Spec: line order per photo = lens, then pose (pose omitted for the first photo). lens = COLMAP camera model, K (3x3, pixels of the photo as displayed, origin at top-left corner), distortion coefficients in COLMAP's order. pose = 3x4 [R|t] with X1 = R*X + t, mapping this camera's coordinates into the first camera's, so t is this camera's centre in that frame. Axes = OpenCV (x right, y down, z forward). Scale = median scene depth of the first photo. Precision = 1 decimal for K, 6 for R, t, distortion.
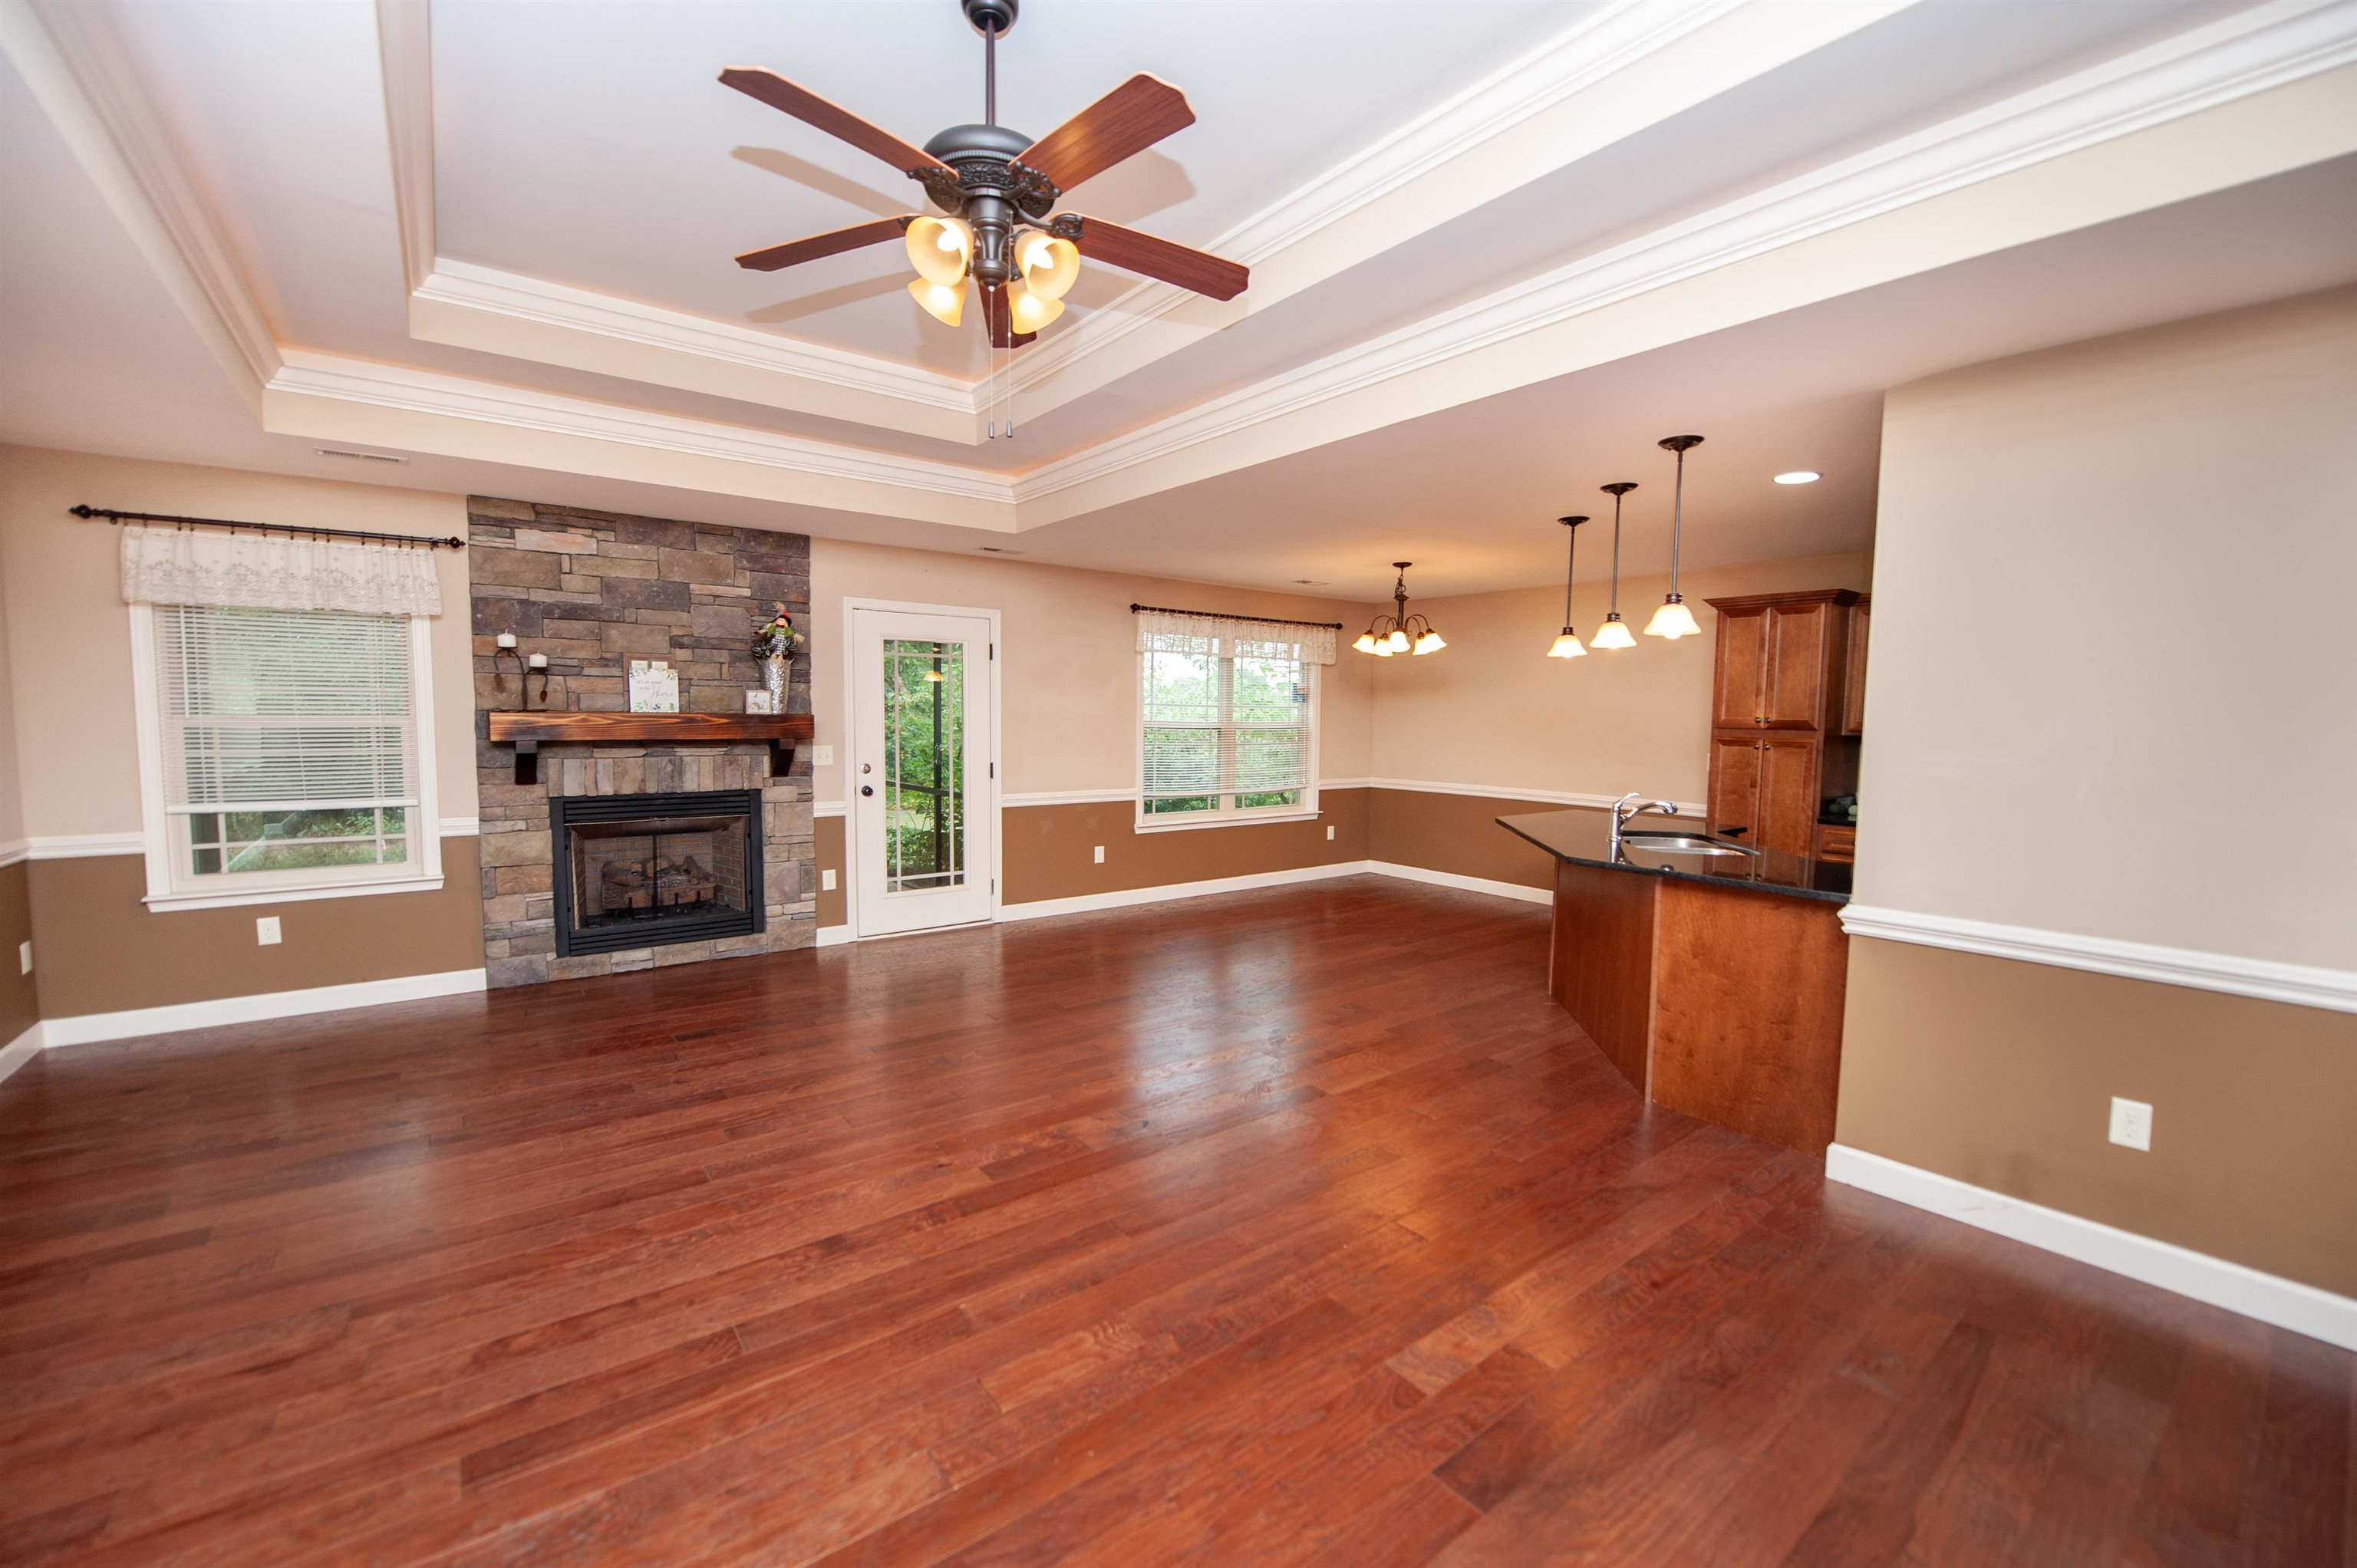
lens RADIAL K [[949.9, 0, 1176.2], [0, 949.9, 792.6], [0, 0, 1]] dist [-0.014909, -0.002417]
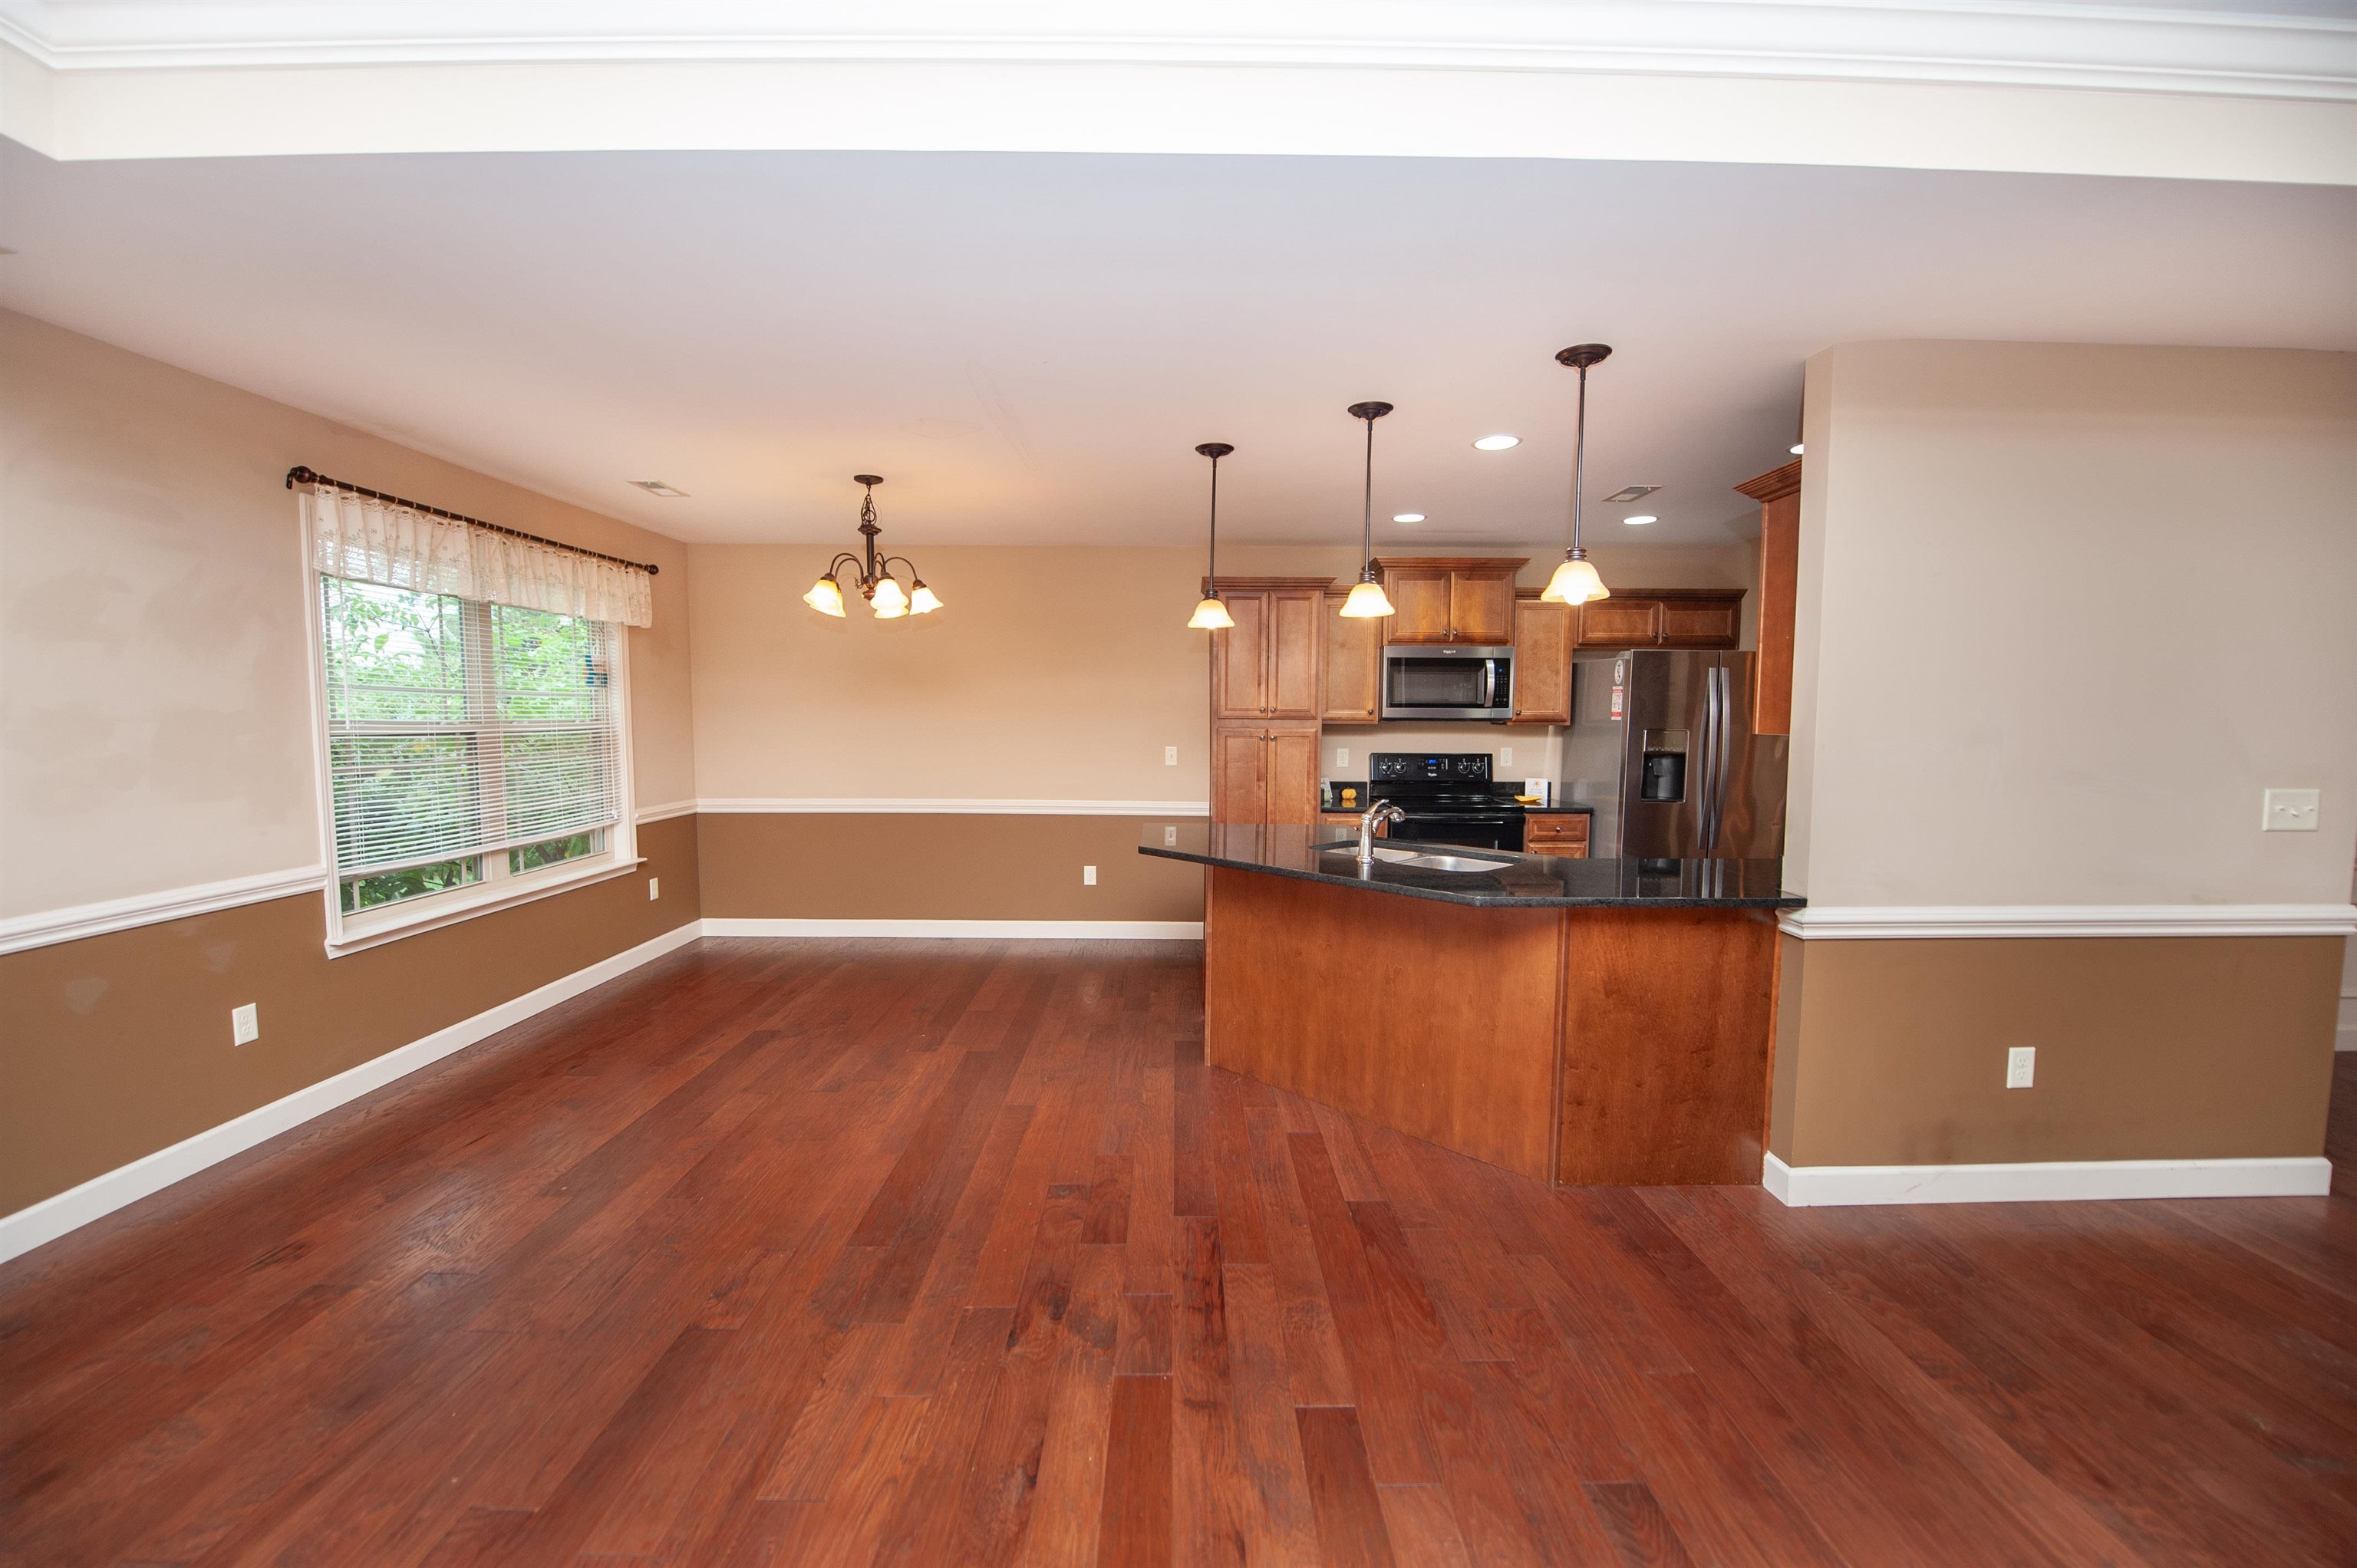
lens RADIAL K [[949.9, 0, 1184.8], [0, 949.9, 792.0], [0, 0, 1]] dist [-0.014909, -0.002417]
pose [[0.605002, -0.074862, 0.792697, -0.221106], [0.069219, 0.996746, 0.041303, -0.044252], [-0.793210, 0.029881, 0.608215, 0.553332]]
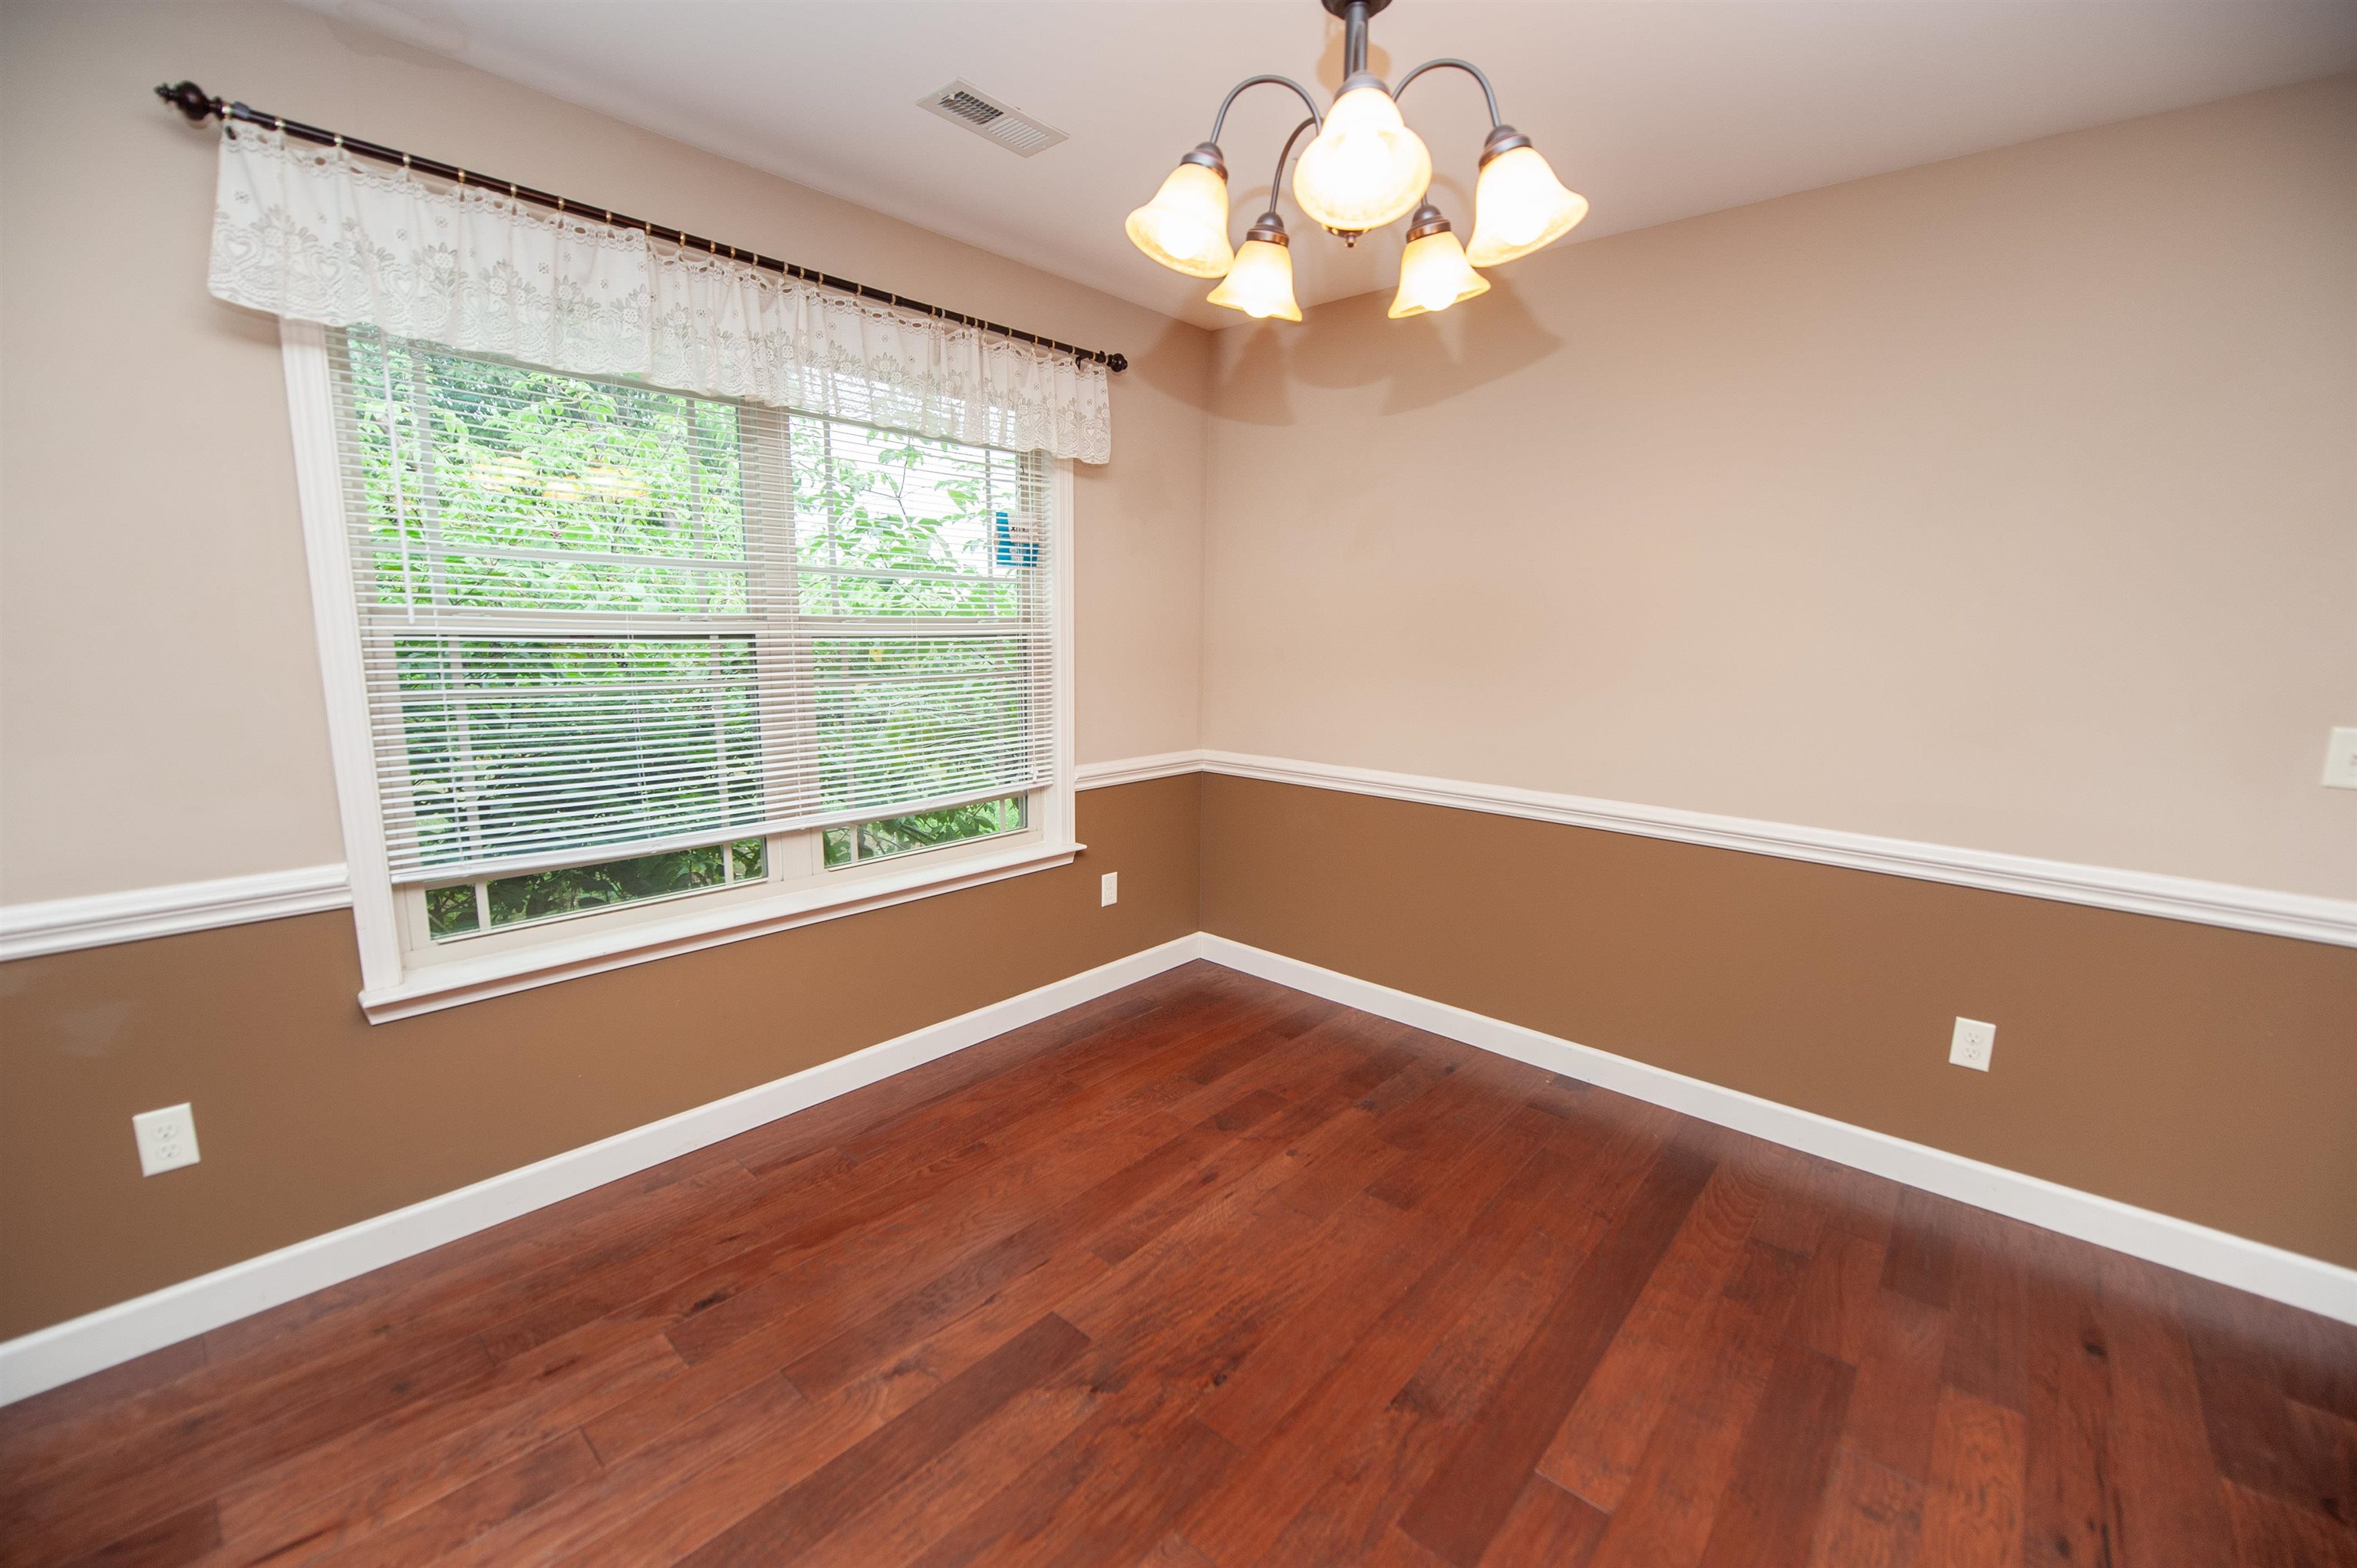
lens RADIAL K [[949.9, 0, 1181.9], [0, 949.9, 785.8], [0, 0, 1]] dist [-0.014909, -0.002417]
pose [[0.982963, -0.027782, 0.181691, 0.209883], [0.011444, 0.995844, 0.090356, -0.070120], [-0.183446, -0.086737, 0.979196, 1.036021]]
